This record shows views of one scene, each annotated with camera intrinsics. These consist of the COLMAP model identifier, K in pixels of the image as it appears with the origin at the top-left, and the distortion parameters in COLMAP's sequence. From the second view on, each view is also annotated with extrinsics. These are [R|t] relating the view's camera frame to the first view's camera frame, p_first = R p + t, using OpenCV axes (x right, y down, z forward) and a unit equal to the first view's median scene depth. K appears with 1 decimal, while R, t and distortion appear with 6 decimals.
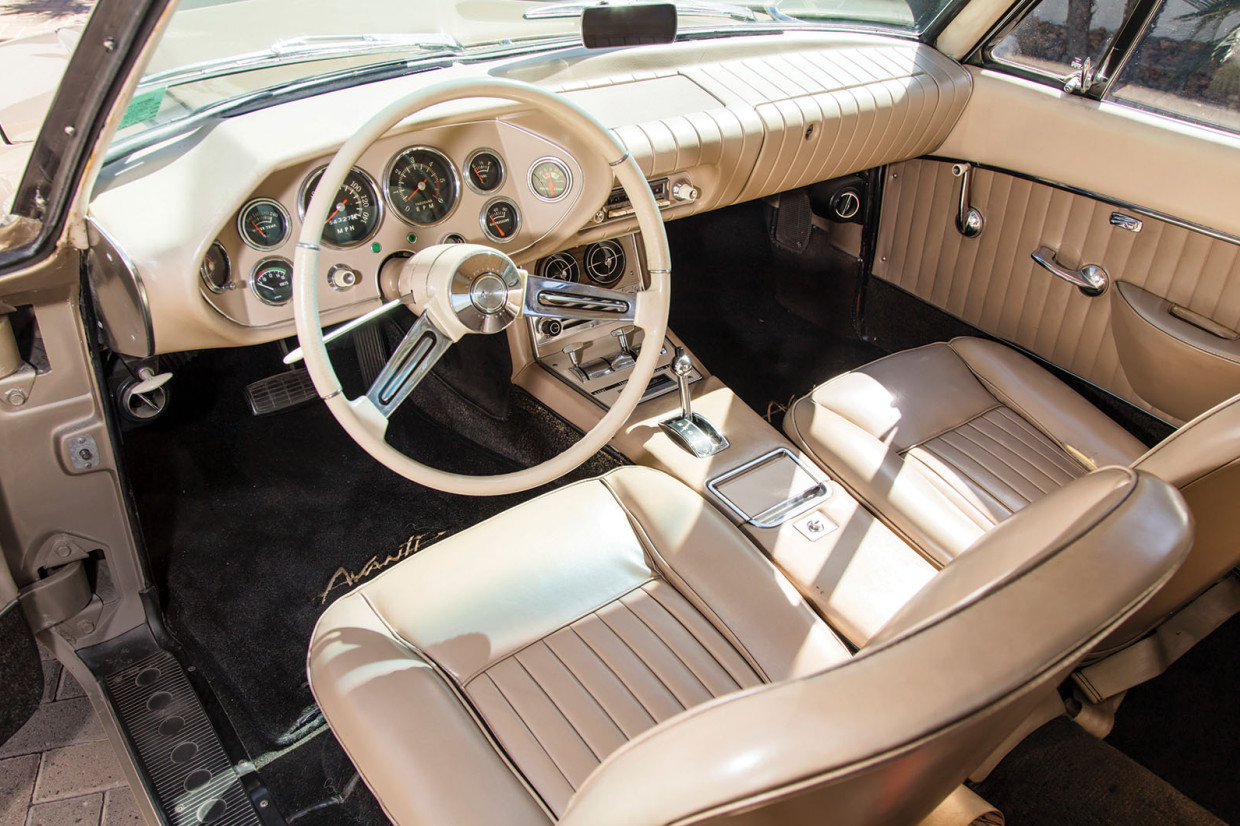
lens RADIAL K [[1000.7, 0, 620.0], [0, 1000.7, 413.0], [0, 0, 1]] dist [-0.004484, -0.001423]
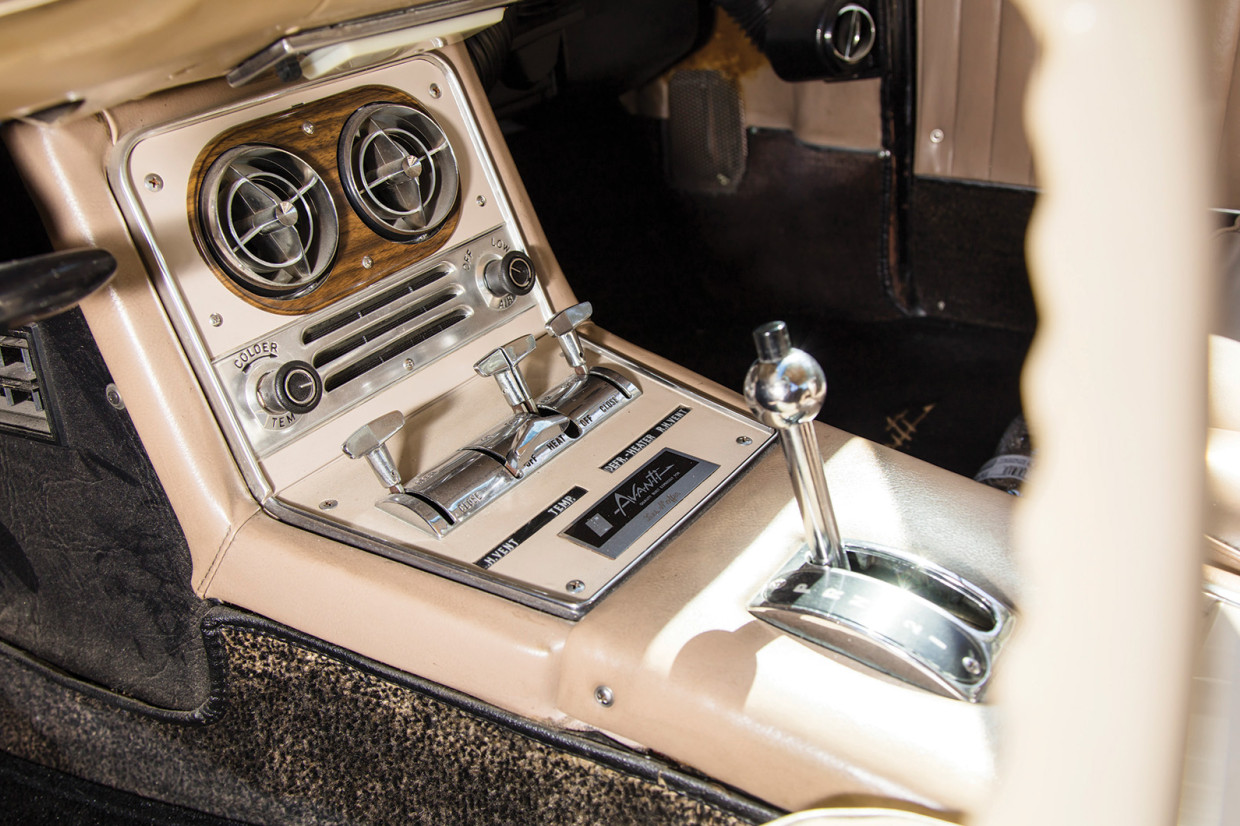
lens RADIAL K [[1326.5, 0, 620.0], [0, 1326.5, 413.0], [0, 0, 1]] dist [0.006509, 0.003965]
pose [[0.954166, -0.232064, 0.188982, -0.048227], [0.249280, 0.965694, -0.072763, -0.022211], [-0.165613, 0.116537, 0.979281, 0.563554]]
